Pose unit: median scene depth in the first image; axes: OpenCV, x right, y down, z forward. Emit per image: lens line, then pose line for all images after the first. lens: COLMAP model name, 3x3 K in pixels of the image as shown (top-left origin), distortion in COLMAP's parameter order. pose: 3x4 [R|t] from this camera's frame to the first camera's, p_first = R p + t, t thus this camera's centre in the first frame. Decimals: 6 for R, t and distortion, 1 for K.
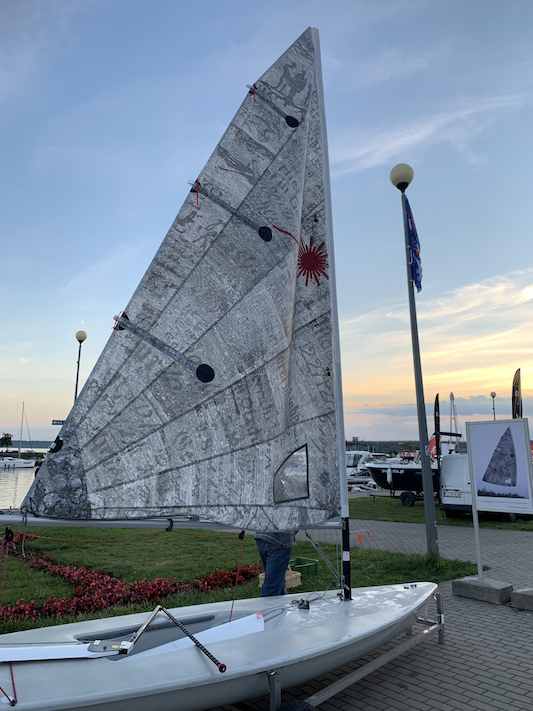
lens RADIAL K [[542.2, 0, 269.2], [0, 542.2, 354.4], [0, 0, 1]] dist [0.031017, -0.010420]
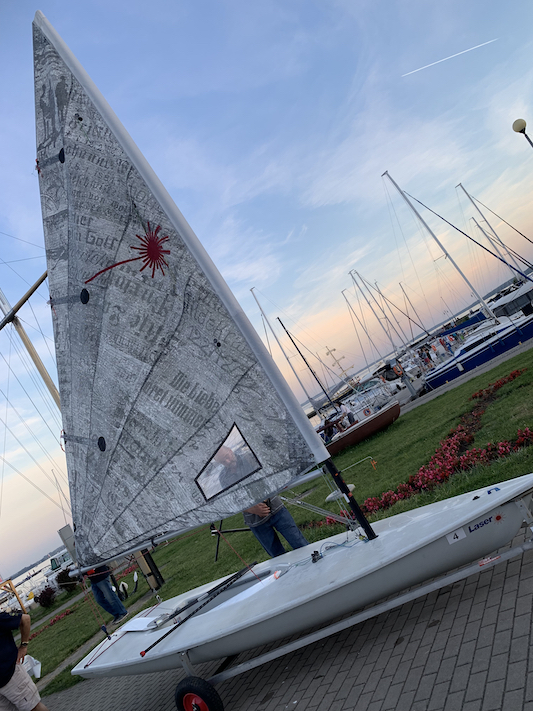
lens RADIAL K [[531.9, 0, 269.0], [0, 531.9, 355.6], [0, 0, 1]] dist [-0.005933, -0.011080]
pose [[0.303296, -0.312663, -0.900141, 1.197534], [0.648020, 0.760249, -0.045726, 0.187166], [0.698628, -0.569441, 0.433192, 0.824016]]
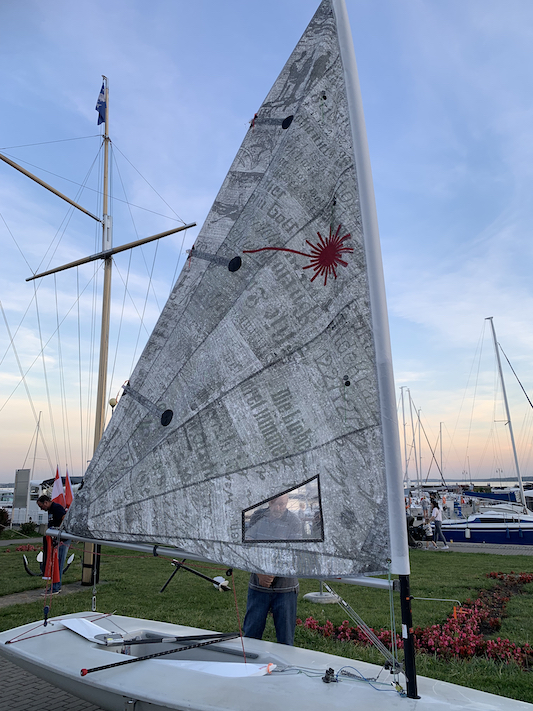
lens RADIAL K [[533.9, 0, 263.2], [0, 533.9, 347.1], [0, 0, 1]] dist [0.040264, -0.074424]
pose [[0.377594, -0.242889, -0.893548, 0.974112], [0.183425, 0.965482, -0.184932, 0.134411], [0.907622, -0.094070, 0.409113, 0.721203]]
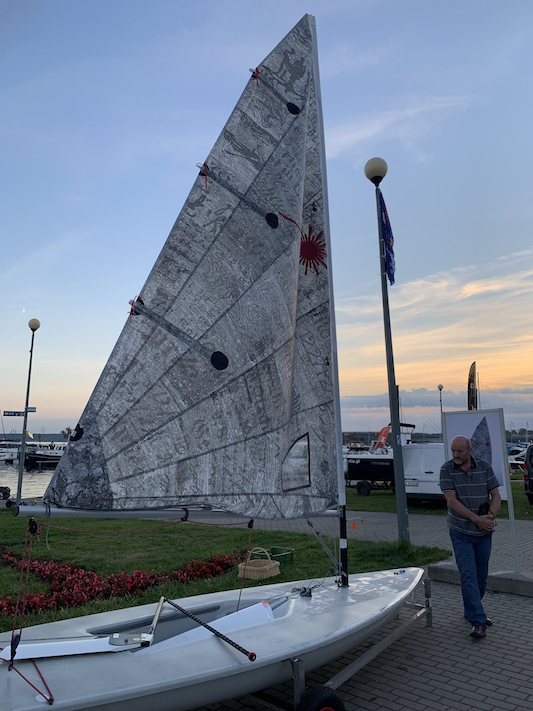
lens RADIAL K [[543.0, 0, 265.3], [0, 543.0, 352.9], [0, 0, 1]] dist [0.032940, -0.009324]
pose [[0.995994, 0.011398, 0.088693, -0.119472], [-0.012543, 0.999845, 0.012364, 0.007437], [-0.088538, -0.013427, 0.995982, 0.011664]]
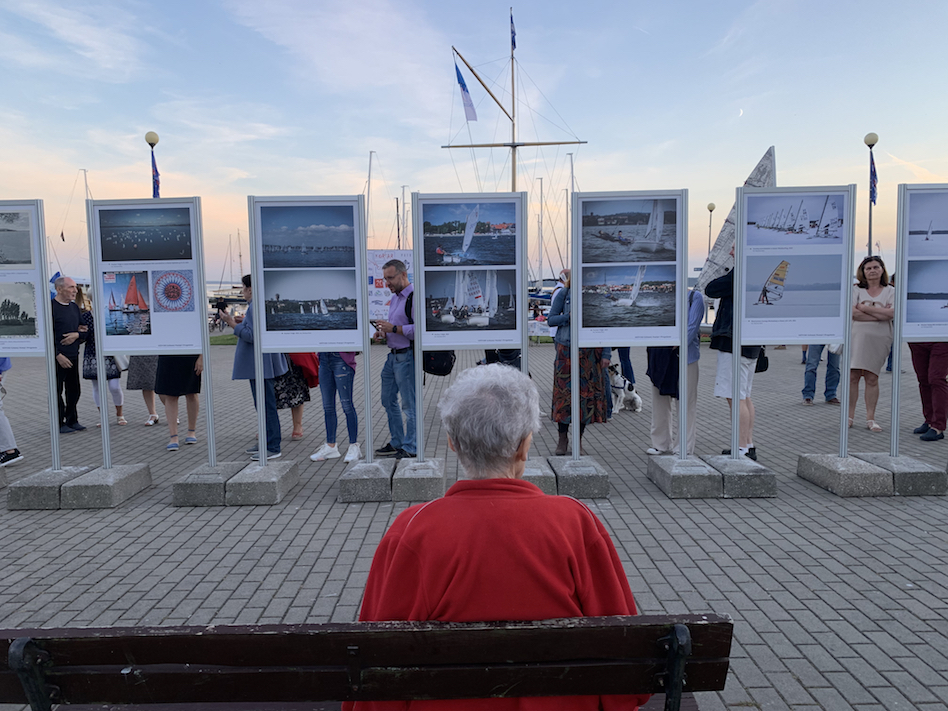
lens RADIAL K [[711.9, 0, 474.8], [0, 711.9, 354.2], [0, 0, 1]] dist [0.040264, -0.074424]
pose [[0.782097, 0.039470, -0.621905, 1.875423], [0.120173, 0.969706, 0.212671, -0.761268], [0.611459, -0.241066, 0.753661, -4.688951]]
